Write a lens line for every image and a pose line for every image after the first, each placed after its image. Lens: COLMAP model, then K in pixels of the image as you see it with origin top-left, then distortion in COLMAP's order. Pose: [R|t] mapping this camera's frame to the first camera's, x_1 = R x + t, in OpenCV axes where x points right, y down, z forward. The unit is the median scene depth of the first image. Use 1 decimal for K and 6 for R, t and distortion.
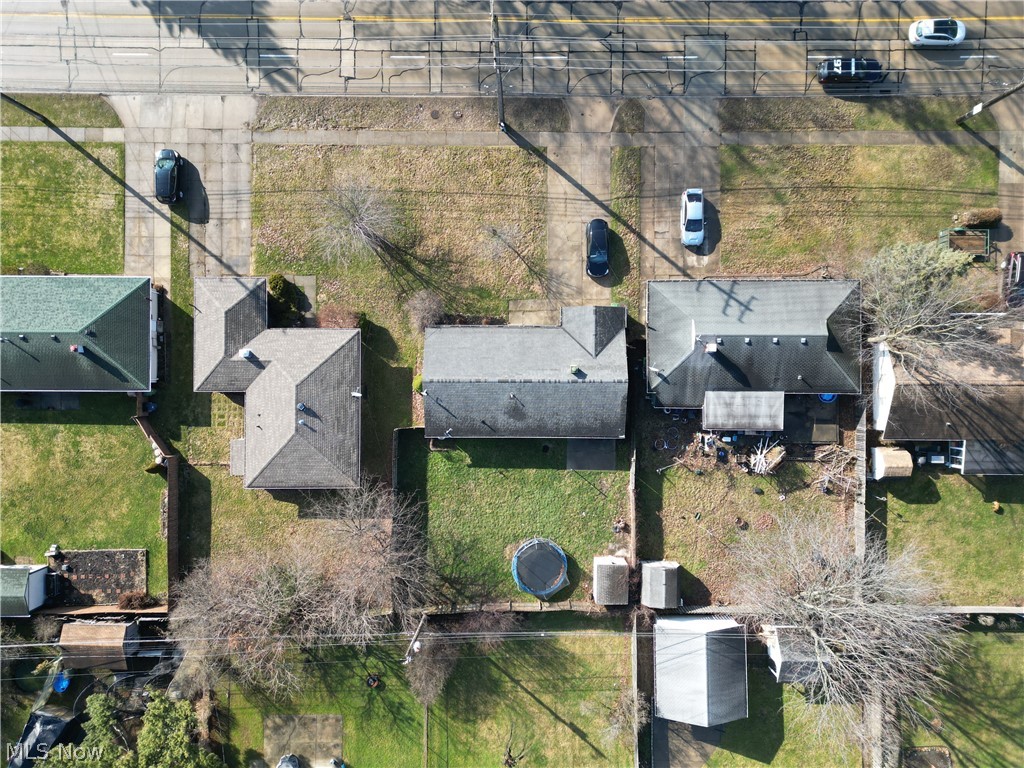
lens RADIAL K [[716.0, 0, 511.7], [0, 716.0, 384.9], [0, 0, 1]] dist [0.045888, -0.000140]
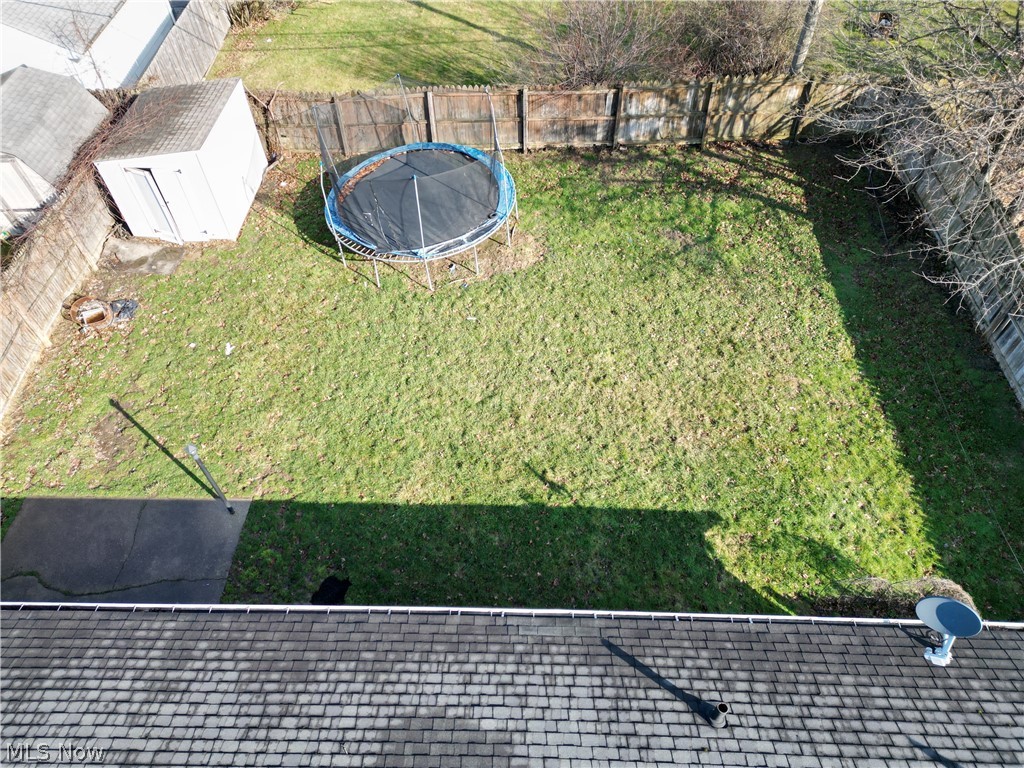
lens RADIAL K [[716.0, 0, 511.2], [0, 716.0, 380.6], [0, 0, 1]] dist [0.045888, -0.000140]
pose [[-0.999602, -0.005611, 0.027631, -0.006399], [0.021755, -0.776864, 0.629292, 0.012590], [0.017934, 0.629643, 0.776678, 0.809109]]
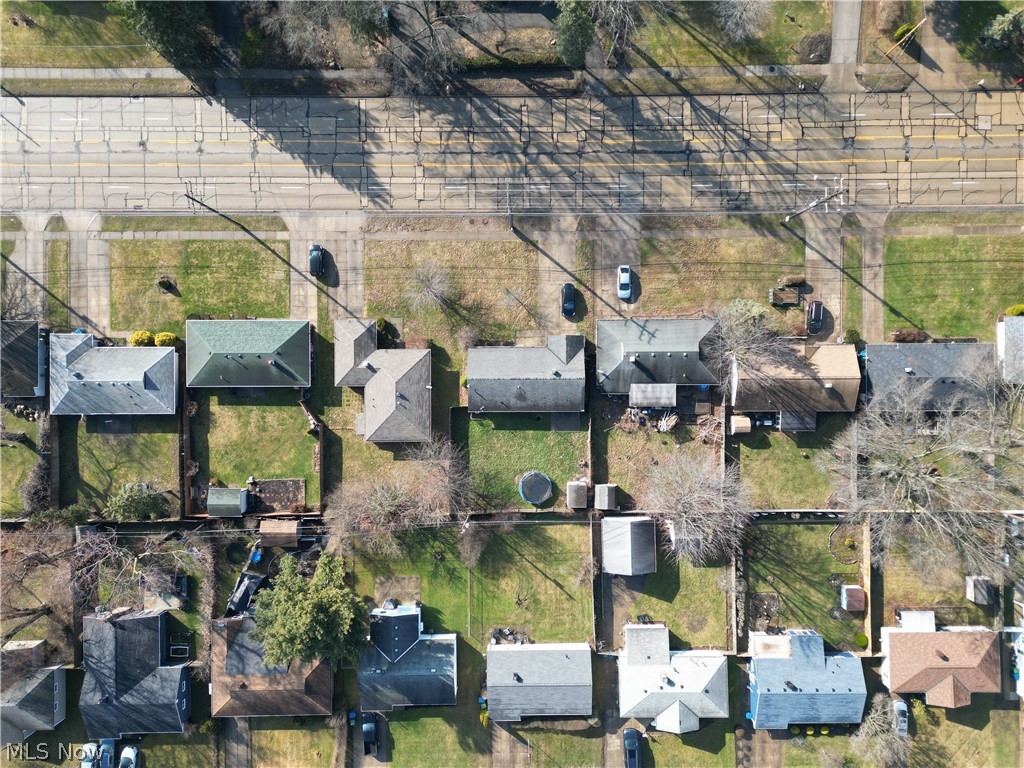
lens RADIAL K [[716.0, 0, 516.2], [0, 716.0, 384.5], [0, 0, 1]] dist [0.045888, -0.000140]
pose [[0.999972, -0.007314, 0.001350, -0.006961], [0.007307, 0.999960, 0.005226, -0.000696], [-0.001388, -0.005216, 0.999985, -0.688632]]
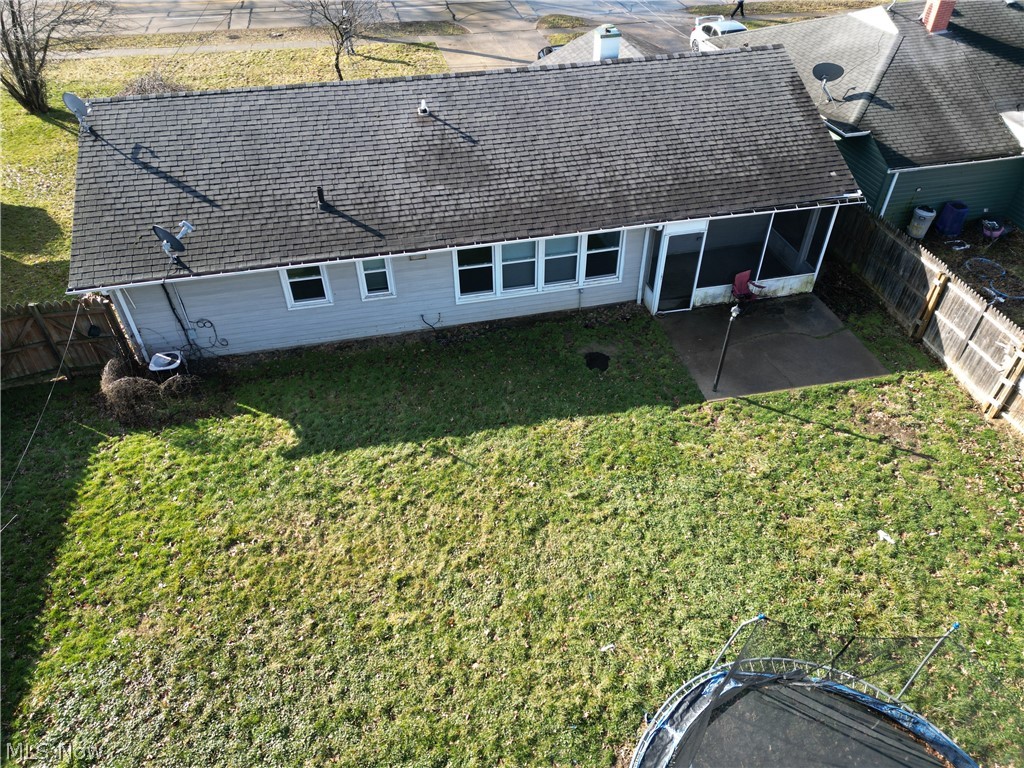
lens RADIAL K [[716.0, 0, 511.4], [0, 716.0, 386.3], [0, 0, 1]] dist [0.045888, -0.000140]
pose [[0.975615, -0.145929, 0.163949, -0.025965], [0.219434, 0.632146, -0.743128, 0.278667], [0.004805, 0.760984, 0.648753, 0.836686]]
